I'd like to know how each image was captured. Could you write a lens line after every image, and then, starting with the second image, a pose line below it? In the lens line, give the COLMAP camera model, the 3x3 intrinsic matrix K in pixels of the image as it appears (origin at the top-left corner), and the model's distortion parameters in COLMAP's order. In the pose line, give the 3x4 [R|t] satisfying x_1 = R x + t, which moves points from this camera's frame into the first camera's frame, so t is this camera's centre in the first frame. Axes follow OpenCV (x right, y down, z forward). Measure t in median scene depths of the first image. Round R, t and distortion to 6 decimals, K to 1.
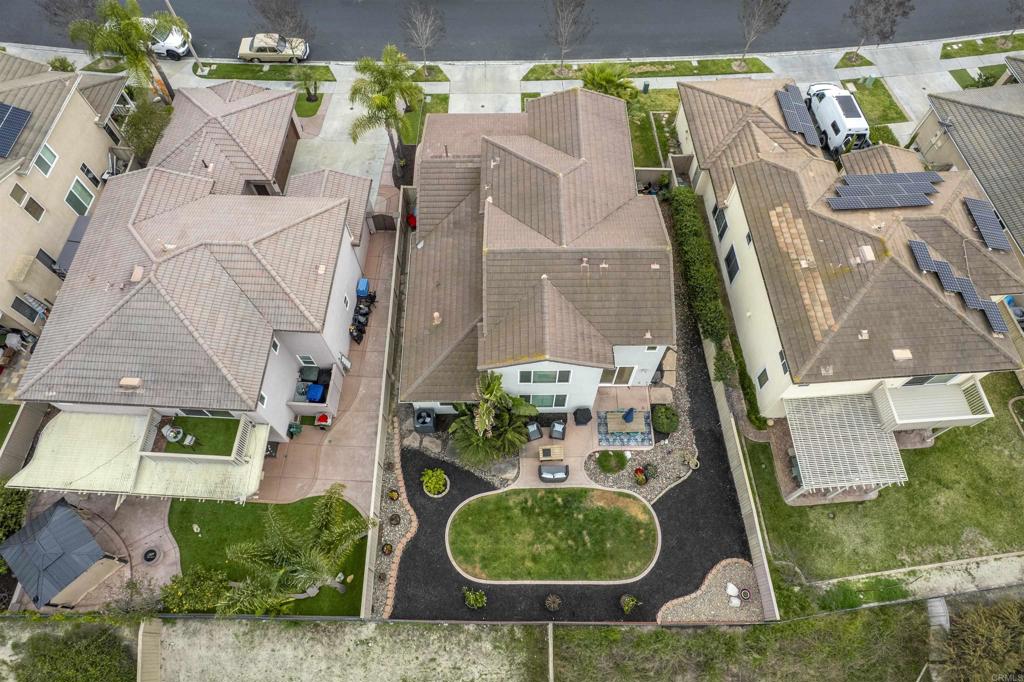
lens RADIAL K [[655.3, 0, 518.6], [0, 655.3, 341.7], [0, 0, 1]] dist [-0.076101, 0.067542]
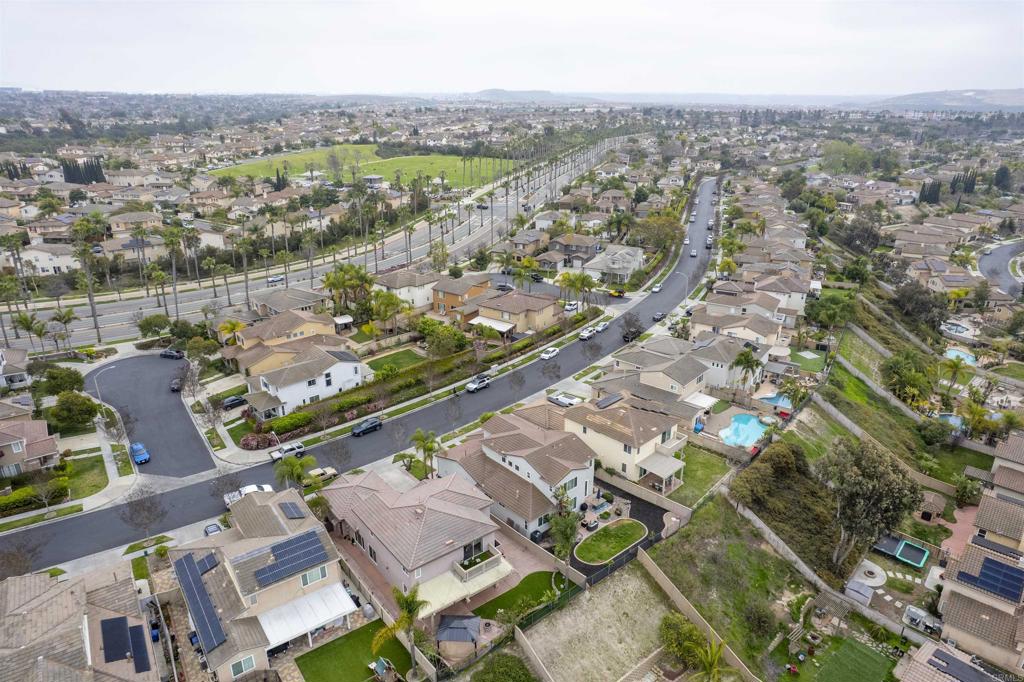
lens RADIAL K [[655.3, 0, 518.6], [0, 655.3, 341.7], [0, 0, 1]] dist [-0.076101, 0.067542]
pose [[0.754061, -0.240367, 0.611241, -1.453527], [0.585891, 0.666782, -0.460579, 0.696519], [-0.296857, 0.705425, 0.643623, -0.924854]]
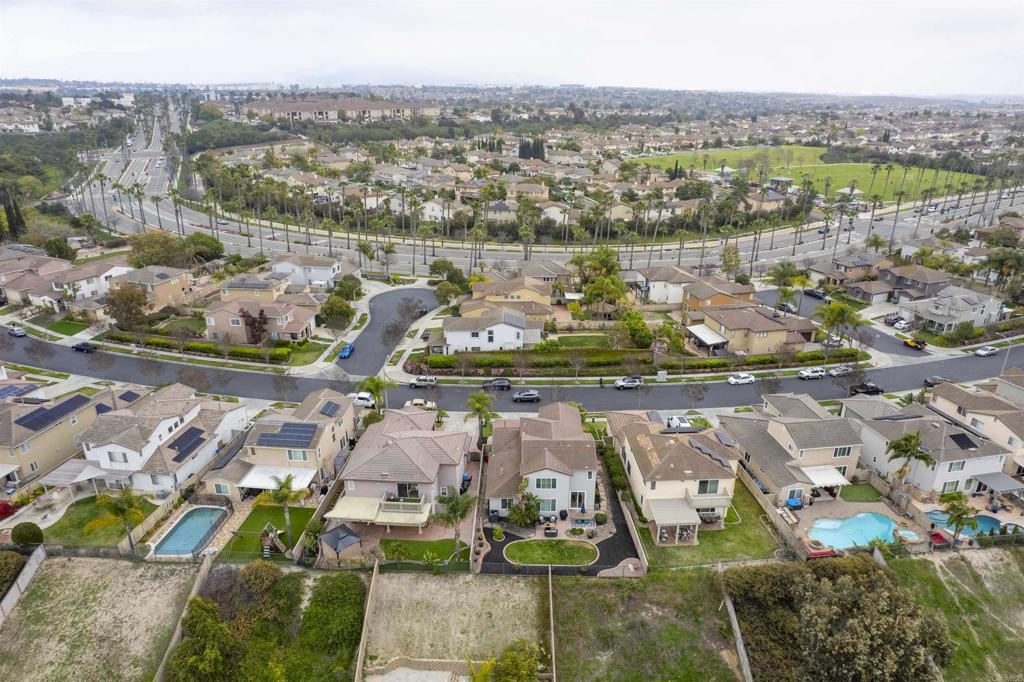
lens RADIAL K [[655.3, 0, 518.6], [0, 655.3, 341.7], [0, 0, 1]] dist [-0.076101, 0.067542]
pose [[0.999856, 0.005367, -0.016102, -0.026373], [-0.014704, 0.747748, -0.663819, 1.223838], [0.008478, 0.663960, 0.747720, -1.141934]]
